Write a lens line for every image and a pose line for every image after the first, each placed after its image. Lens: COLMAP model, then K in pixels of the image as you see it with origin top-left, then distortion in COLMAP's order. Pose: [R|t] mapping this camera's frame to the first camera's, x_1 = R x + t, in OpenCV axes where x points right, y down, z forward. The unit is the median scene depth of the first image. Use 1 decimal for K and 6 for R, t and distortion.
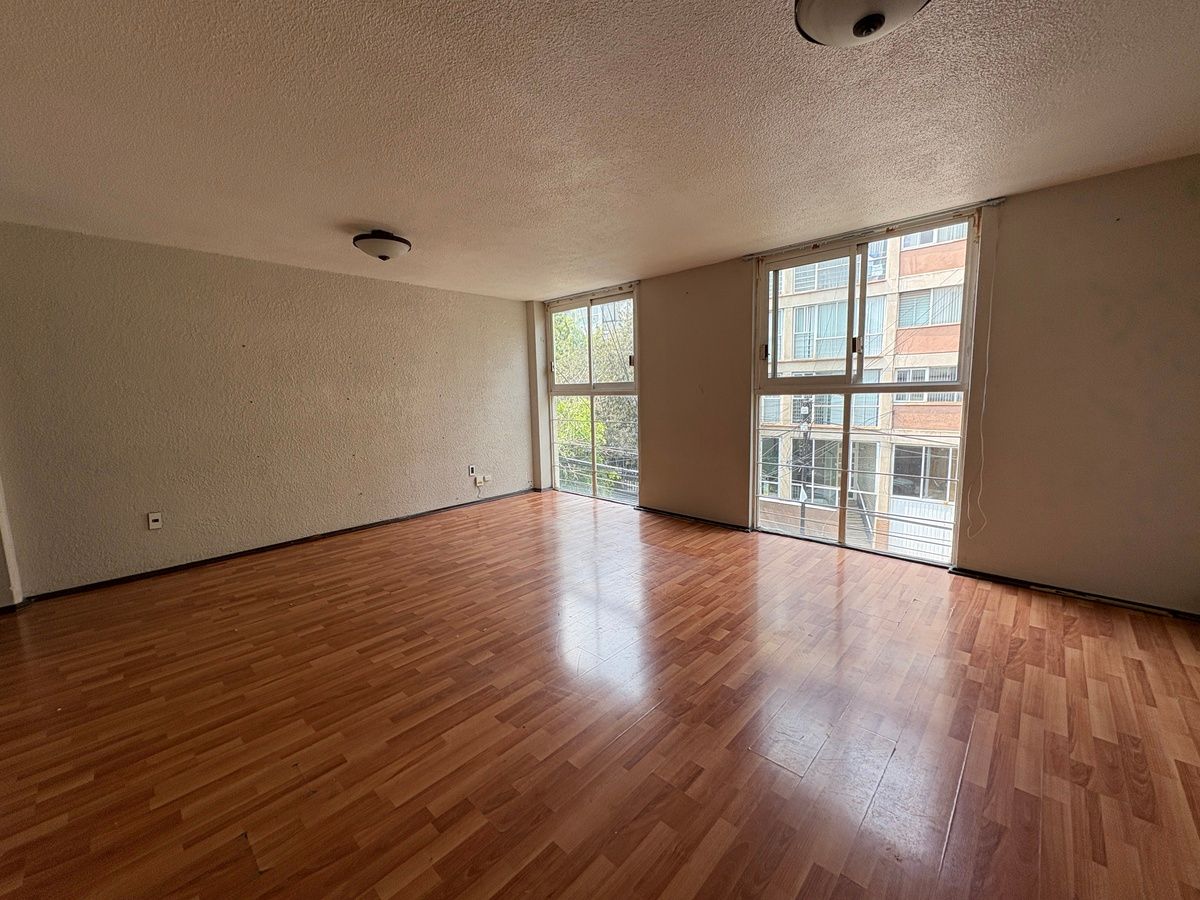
lens RADIAL K [[481.2, 0, 600.0], [0, 481.2, 450.0], [0, 0, 1]] dist [-0.000682, -0.000005]
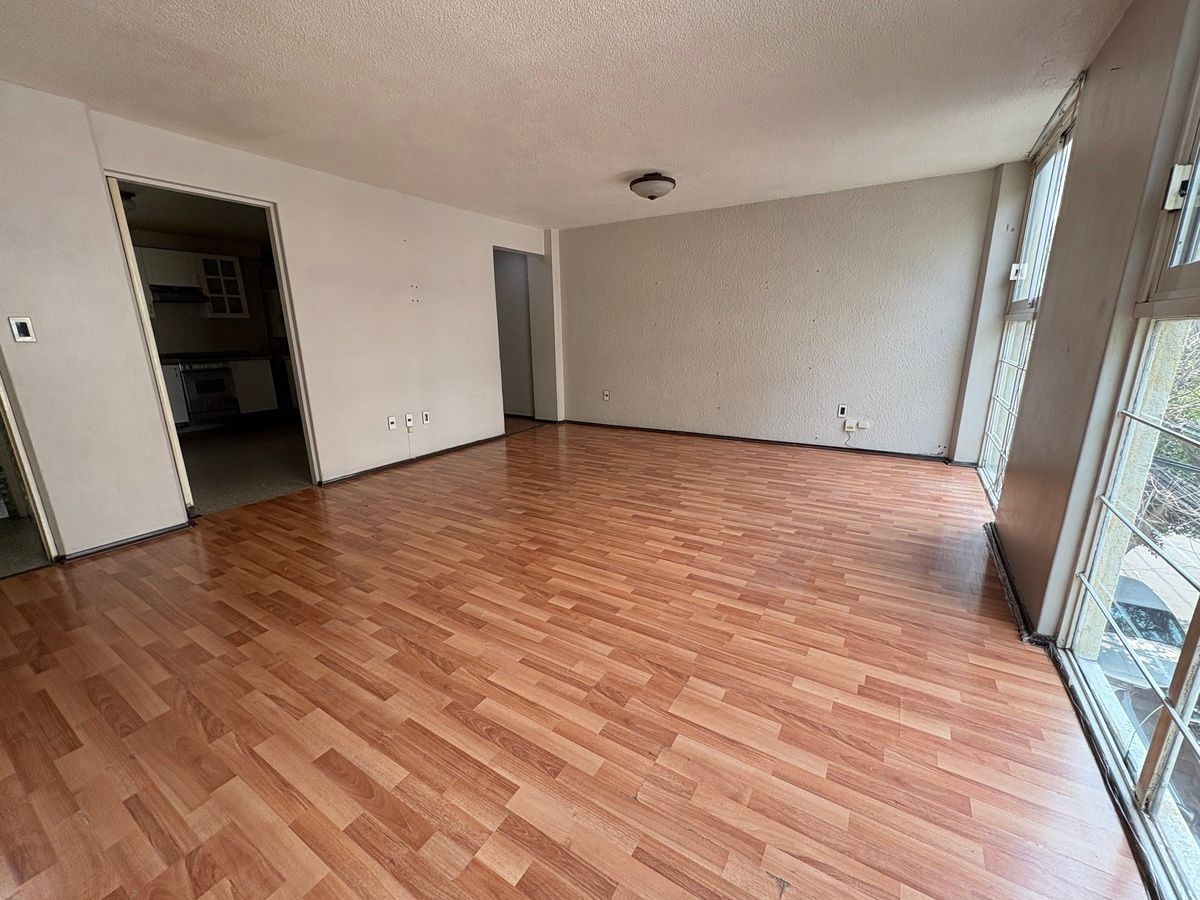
lens RADIAL K [[481.2, 0, 600.0], [0, 481.2, 450.0], [0, 0, 1]] dist [-0.000682, -0.000005]
pose [[0.191829, 0.256408, -0.947342, 0.688773], [-0.113300, 0.964600, 0.238136, -0.065045], [0.974866, 0.061652, 0.214090, 0.586593]]
